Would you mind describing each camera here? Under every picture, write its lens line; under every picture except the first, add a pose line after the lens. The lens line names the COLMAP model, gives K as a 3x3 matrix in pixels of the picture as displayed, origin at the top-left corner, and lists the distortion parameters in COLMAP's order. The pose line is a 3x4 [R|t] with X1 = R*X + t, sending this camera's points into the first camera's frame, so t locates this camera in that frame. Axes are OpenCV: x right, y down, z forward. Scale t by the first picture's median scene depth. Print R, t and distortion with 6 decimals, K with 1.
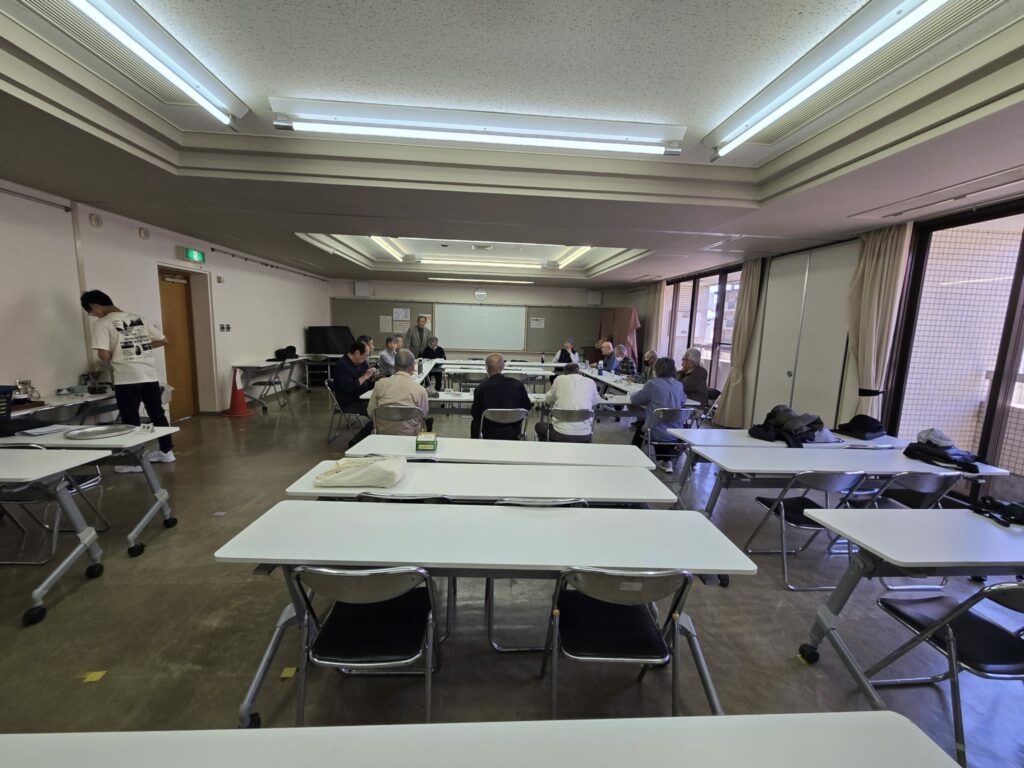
lens RADIAL K [[424.3, 0, 508.1], [0, 424.3, 384.6], [0, 0, 1]] dist [0.004139, -0.000651]
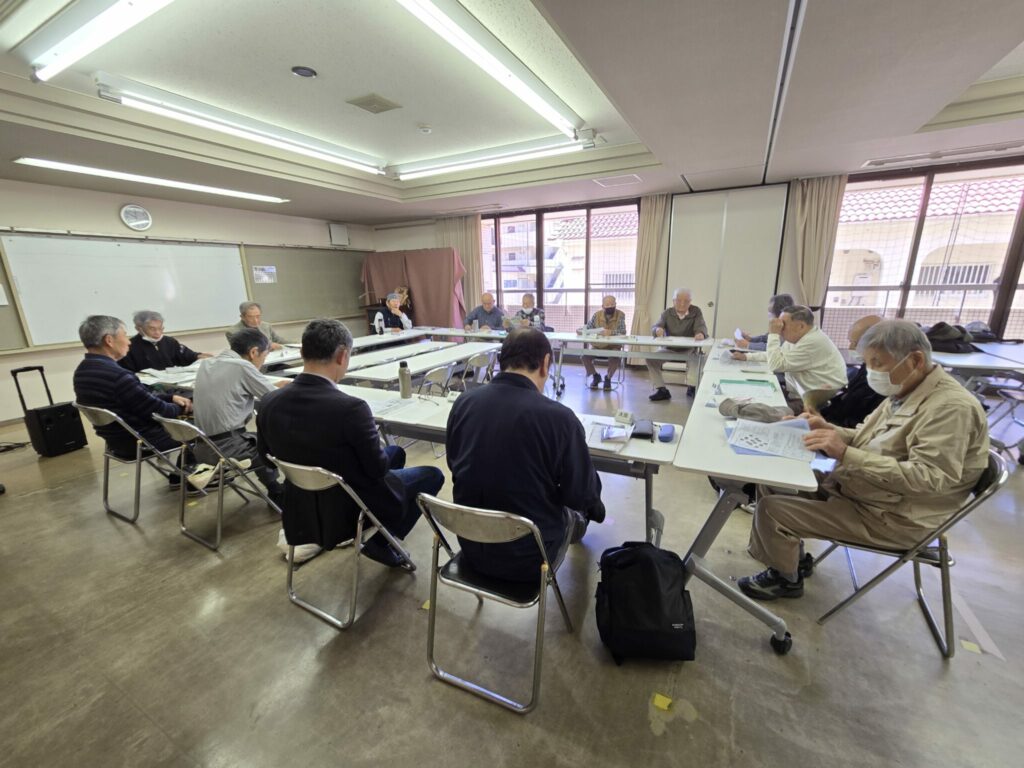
lens RADIAL K [[424.3, 0, 509.6], [0, 424.3, 385.5], [0, 0, 1]] dist [0.004139, -0.000651]
pose [[0.541311, -0.248419, 0.803287, -1.259912], [0.157673, 0.968401, 0.193230, -0.256968], [-0.825907, 0.022060, 0.563375, 1.787803]]
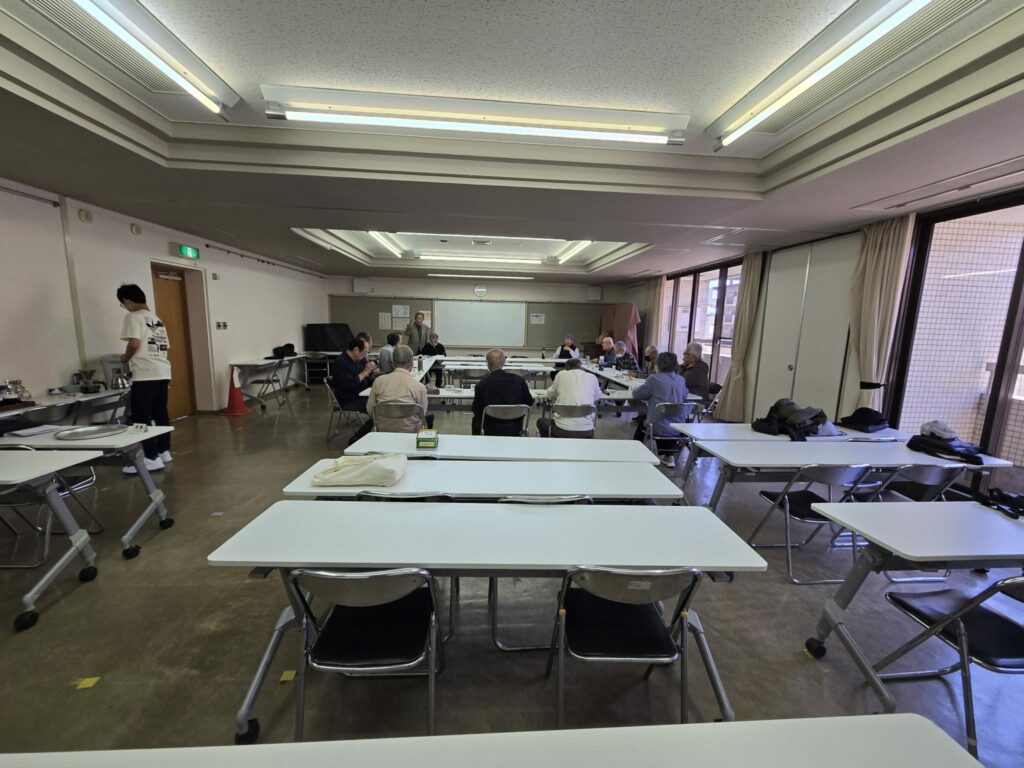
lens RADIAL K [[424.3, 0, 513.7], [0, 424.3, 387.6], [0, 0, 1]] dist [0.004139, -0.000651]
pose [[0.999899, -0.008117, 0.011634, -0.001988], [0.007938, 0.999850, 0.015388, 0.001543], [-0.011757, -0.015294, 0.999814, 0.011215]]
